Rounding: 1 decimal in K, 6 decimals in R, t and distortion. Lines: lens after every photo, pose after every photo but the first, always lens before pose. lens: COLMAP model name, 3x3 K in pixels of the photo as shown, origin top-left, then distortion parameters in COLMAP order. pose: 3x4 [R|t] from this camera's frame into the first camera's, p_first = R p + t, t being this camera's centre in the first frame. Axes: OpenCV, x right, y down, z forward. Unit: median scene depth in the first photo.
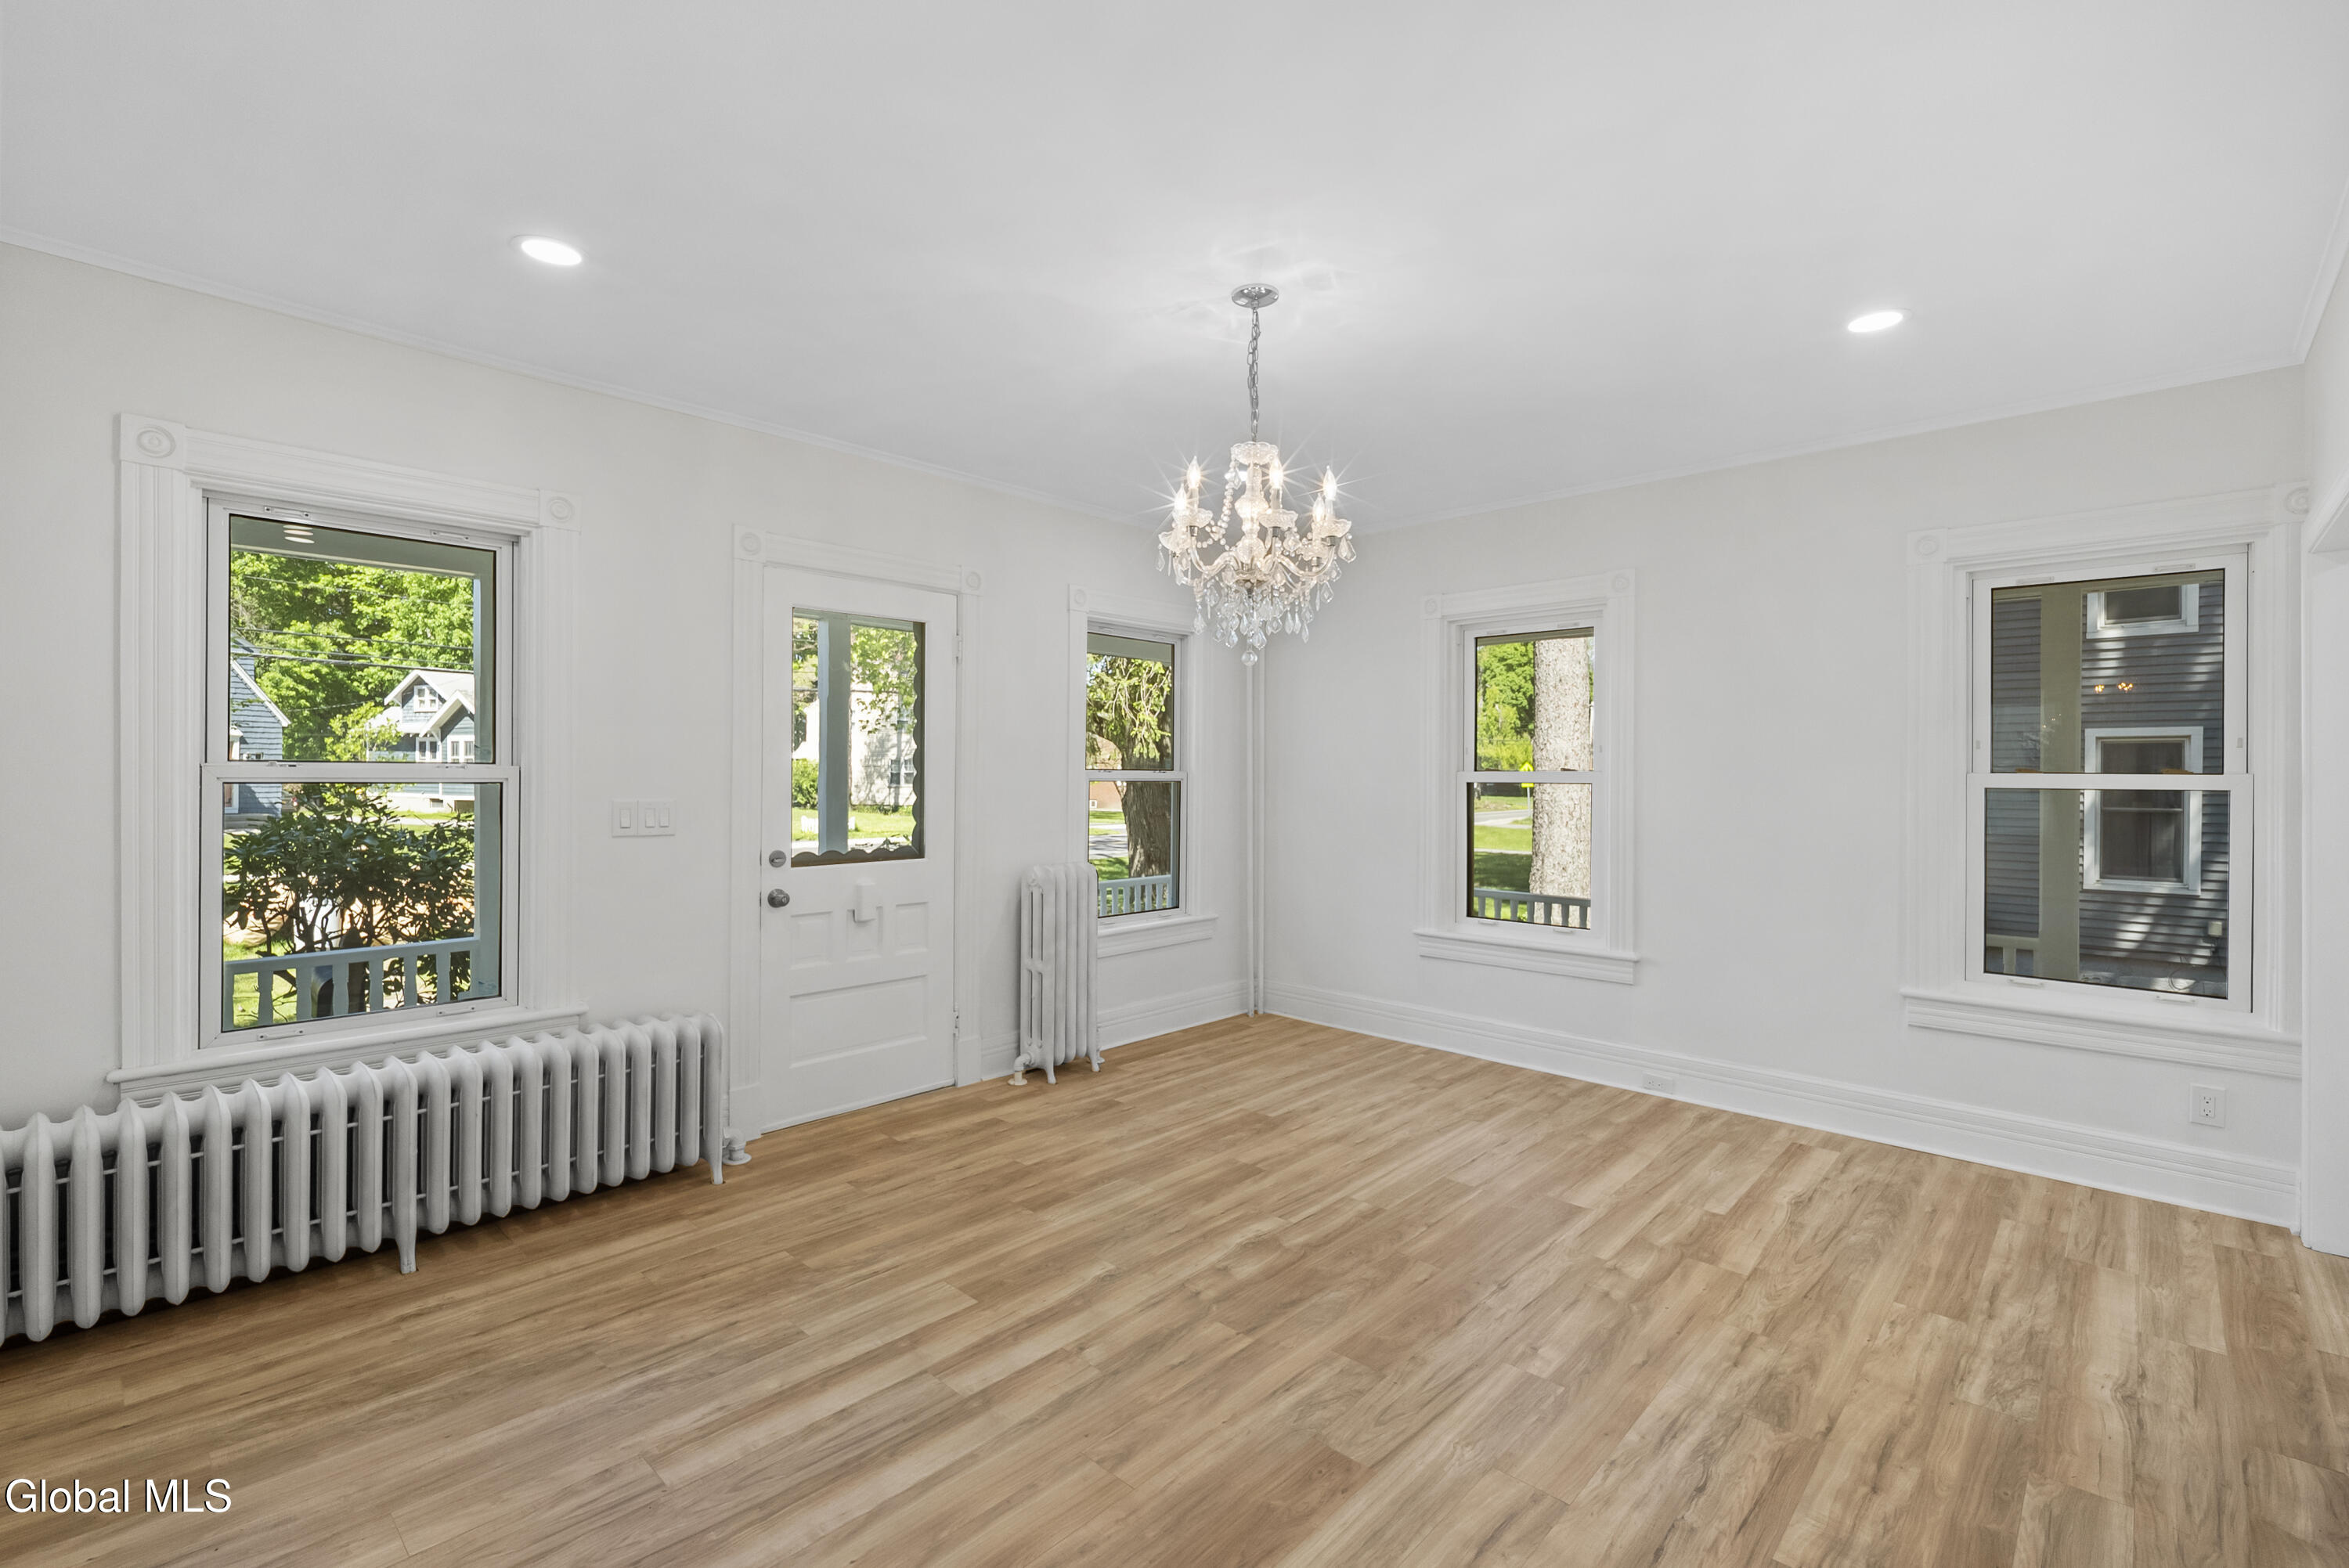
lens RADIAL K [[1041.0, 0, 1177.7], [0, 1041.0, 775.5], [0, 0, 1]] dist [0.002310, -0.002575]
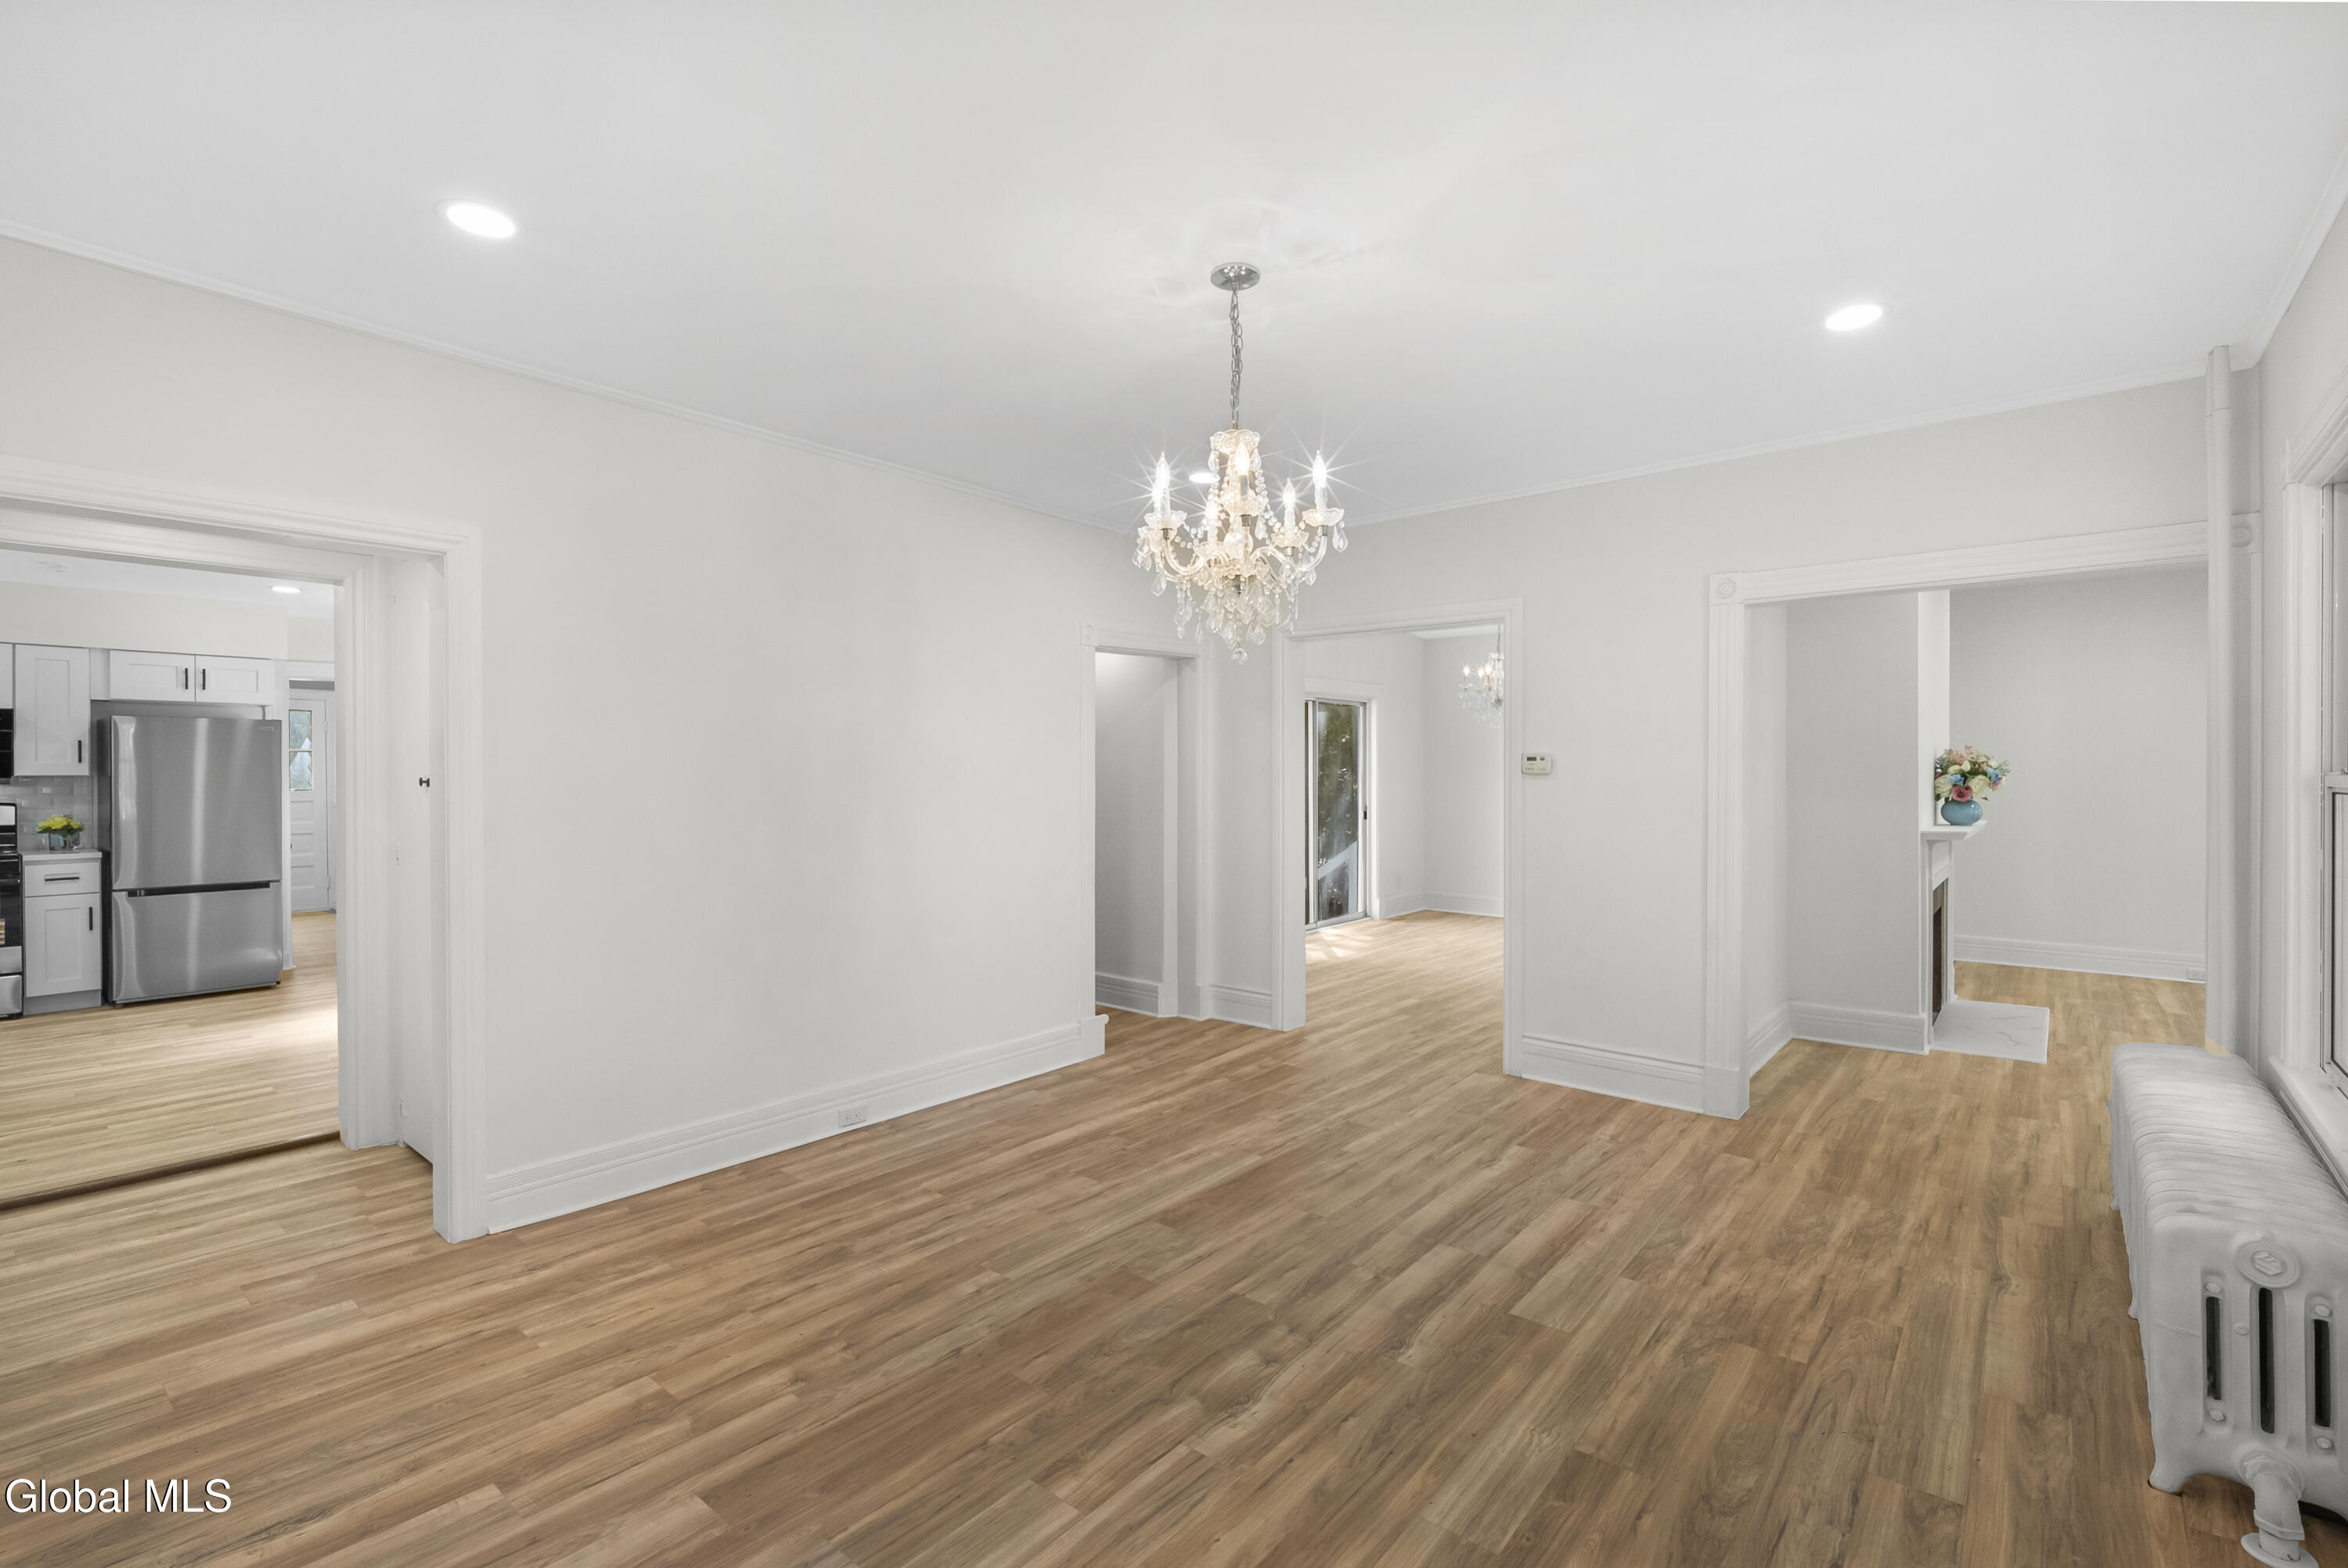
lens RADIAL K [[1040.5, 0, 1166.7], [0, 1040.5, 774.9], [0, 0, 1]] dist [0.002310, -0.002575]
pose [[-0.998649, -0.004559, -0.051772, 0.194034], [-0.004876, 0.999970, 0.005995, -0.010487], [0.051743, 0.006240, -0.998641, 2.051420]]
